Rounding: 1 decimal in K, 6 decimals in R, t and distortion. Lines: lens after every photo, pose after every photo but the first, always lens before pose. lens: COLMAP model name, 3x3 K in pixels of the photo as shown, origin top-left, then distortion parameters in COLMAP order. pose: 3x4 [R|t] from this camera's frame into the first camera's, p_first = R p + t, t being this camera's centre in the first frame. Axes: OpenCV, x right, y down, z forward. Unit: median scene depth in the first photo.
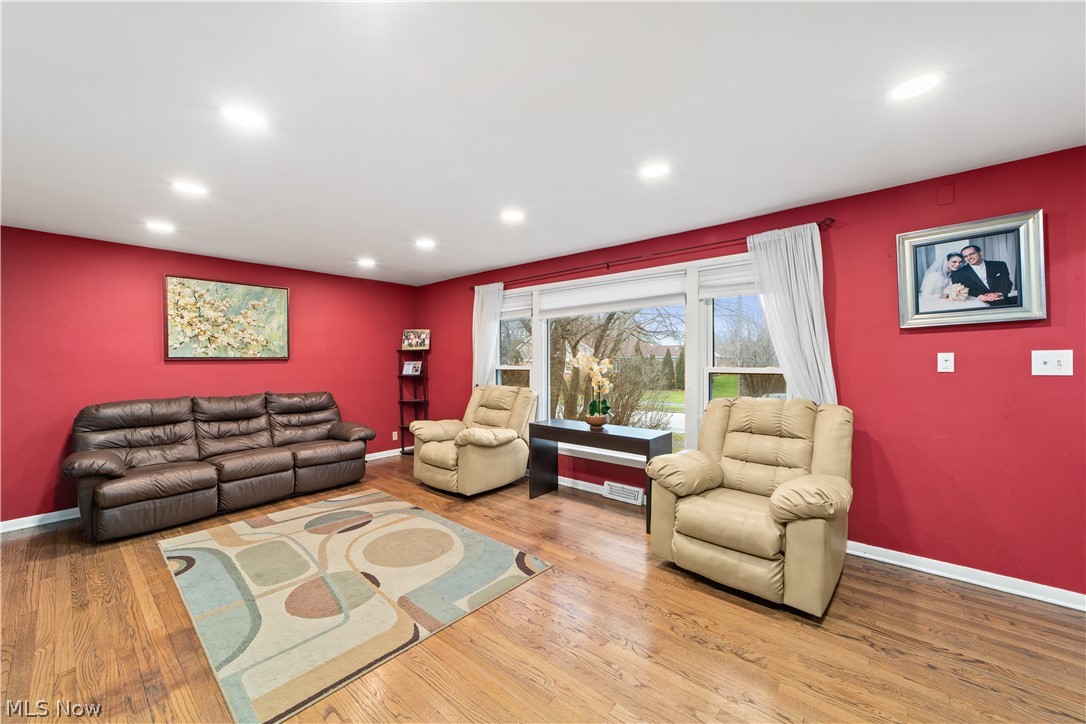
lens RADIAL K [[416.6, 0, 541.9], [0, 416.6, 358.1], [0, 0, 1]] dist [-0.003767, 0.001541]
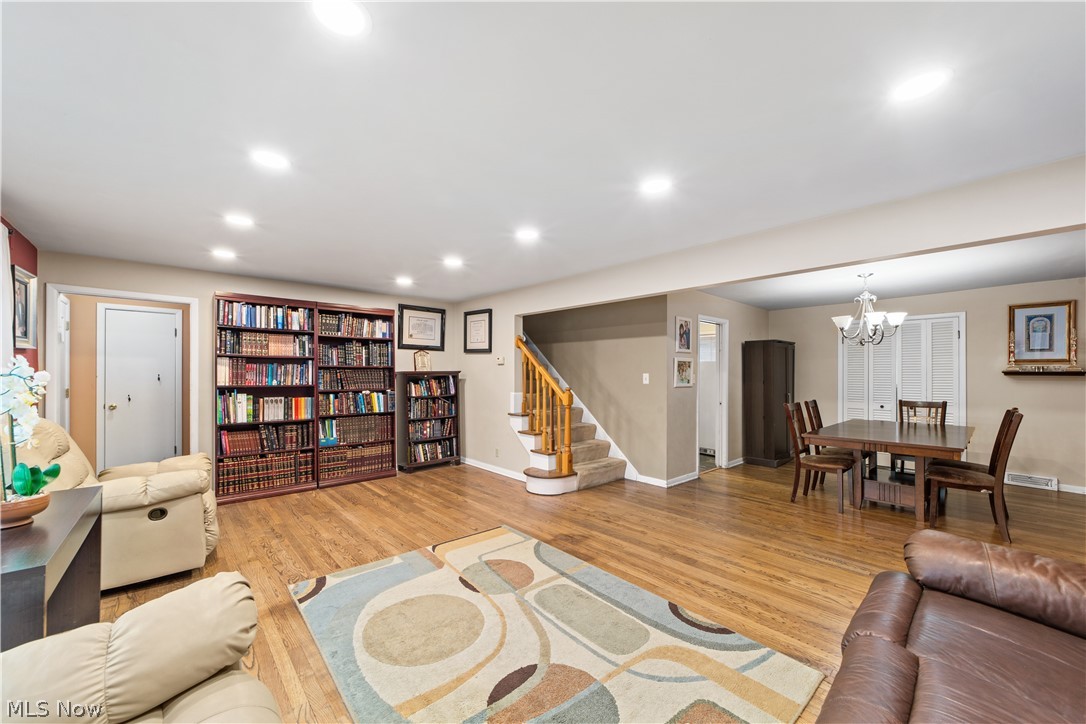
lens RADIAL K [[416.6, 0, 546.8], [0, 416.6, 373.6], [0, 0, 1]] dist [-0.003767, 0.001541]
pose [[-0.993130, 0.005519, 0.116886, -0.465370], [0.005159, 0.999981, -0.003387, 0.005385], [-0.116903, -0.002761, -0.993140, 1.279918]]
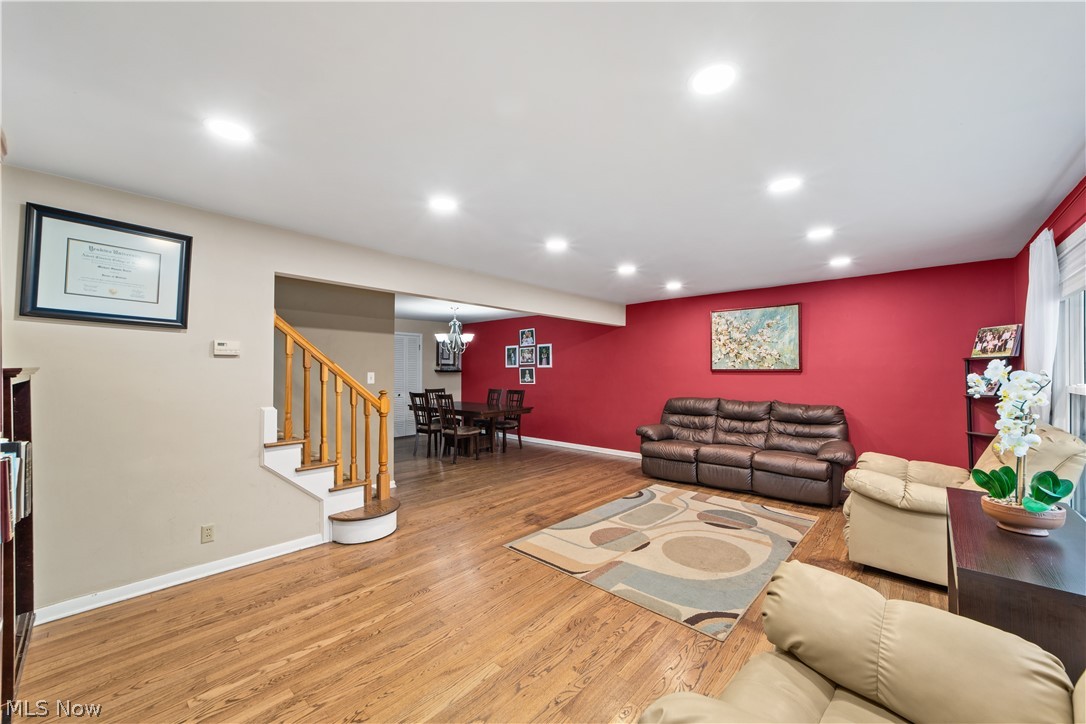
lens RADIAL K [[416.6, 0, 538.3], [0, 416.6, 361.1], [0, 0, 1]] dist [-0.003767, 0.001541]
pose [[-0.030412, -0.017827, -0.999378, 0.554054], [0.002582, 0.999836, -0.017914, -0.006707], [0.999534, -0.003125, -0.030361, 0.462375]]
